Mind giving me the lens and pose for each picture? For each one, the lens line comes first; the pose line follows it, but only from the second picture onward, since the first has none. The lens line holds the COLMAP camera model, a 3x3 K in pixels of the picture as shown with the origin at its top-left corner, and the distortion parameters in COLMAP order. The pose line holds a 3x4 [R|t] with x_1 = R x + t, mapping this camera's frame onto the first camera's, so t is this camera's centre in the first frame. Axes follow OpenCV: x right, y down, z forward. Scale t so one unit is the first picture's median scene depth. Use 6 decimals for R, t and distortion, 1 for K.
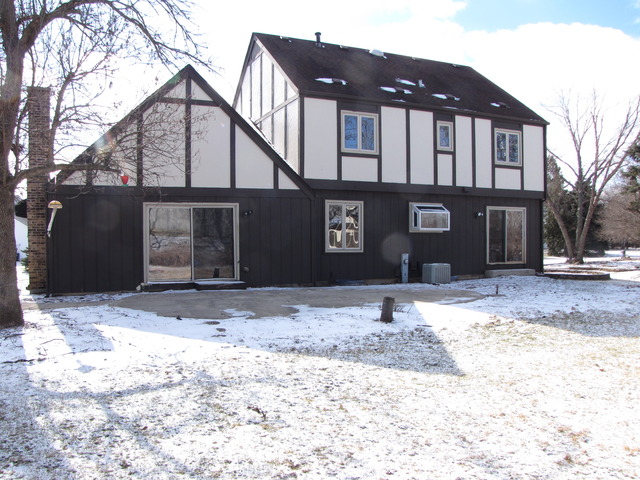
lens RADIAL K [[524.3, 0, 318.0], [0, 524.3, 247.5], [0, 0, 1]] dist [-0.158424, 0.134596]
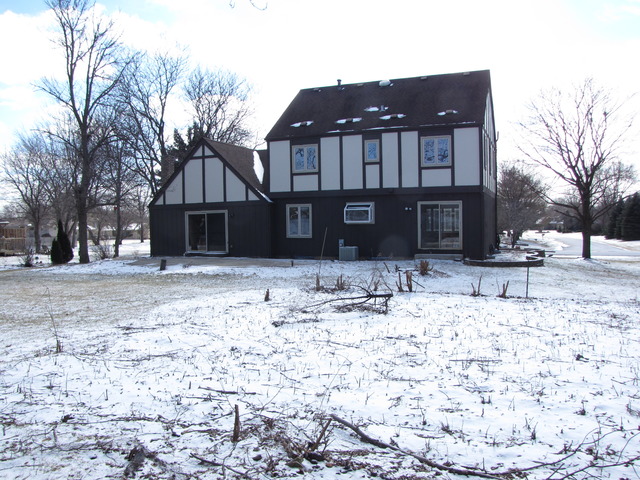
lens RADIAL K [[524.3, 0, 318.0], [0, 524.3, 247.5], [0, 0, 1]] dist [-0.158424, 0.134596]
pose [[0.716527, 0.026363, -0.697061, 1.094761], [0.001885, 0.999209, 0.039727, -0.021555], [0.697557, -0.029780, 0.715910, -0.064664]]
